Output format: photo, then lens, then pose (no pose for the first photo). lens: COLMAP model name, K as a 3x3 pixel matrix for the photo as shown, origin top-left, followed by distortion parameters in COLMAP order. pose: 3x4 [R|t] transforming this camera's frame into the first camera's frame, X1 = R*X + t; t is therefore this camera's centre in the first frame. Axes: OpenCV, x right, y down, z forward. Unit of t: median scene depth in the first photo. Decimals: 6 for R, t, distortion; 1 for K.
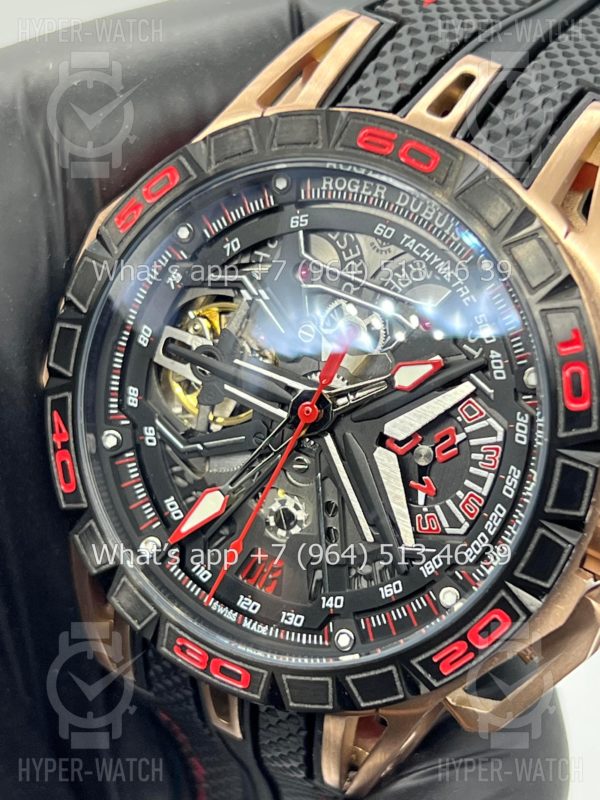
lens RADIAL K [[1913.1, 0, 297.2], [0, 1913.1, 398.1], [0, 0, 1]] dist [0.209056, 0.000000]
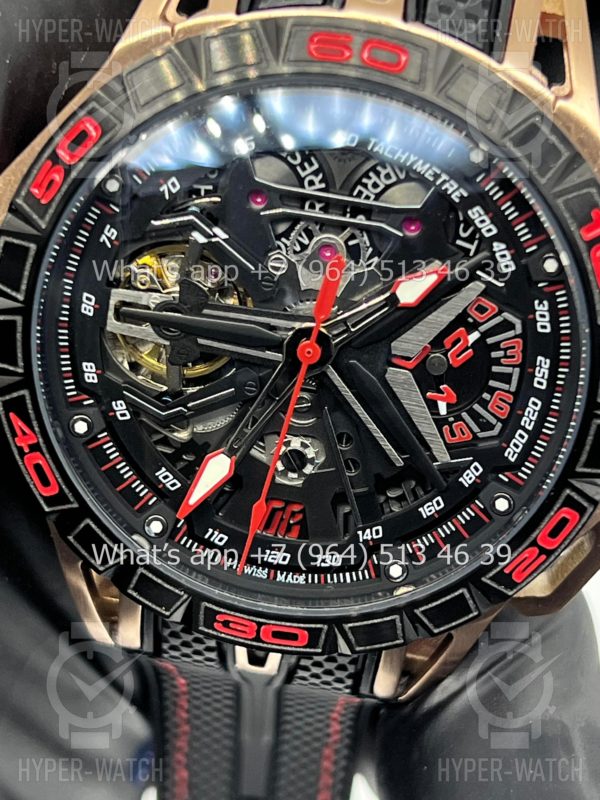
lens RADIAL K [[1913.1, 0, 300.0], [0, 1913.1, 404.9], [0, 0, 1]] dist [0.209056, 0.000000]
pose [[0.932271, -0.276542, 0.233228, -0.217708], [0.218523, 0.944276, 0.246152, -0.194344], [-0.288303, -0.178515, 0.940752, 0.138058]]
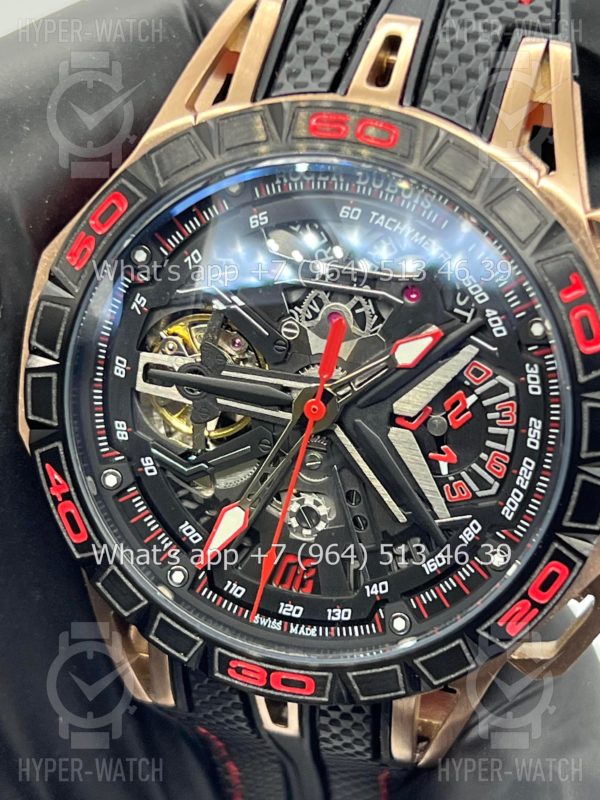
lens RADIAL K [[1913.1, 0, 298.1], [0, 1913.1, 394.3], [0, 0, 1]] dist [0.209056, 0.000000]
pose [[0.963421, -0.230282, 0.137078, -0.135173], [0.219974, 0.971679, 0.086320, -0.086930], [-0.153074, -0.053009, 0.986792, 0.032414]]
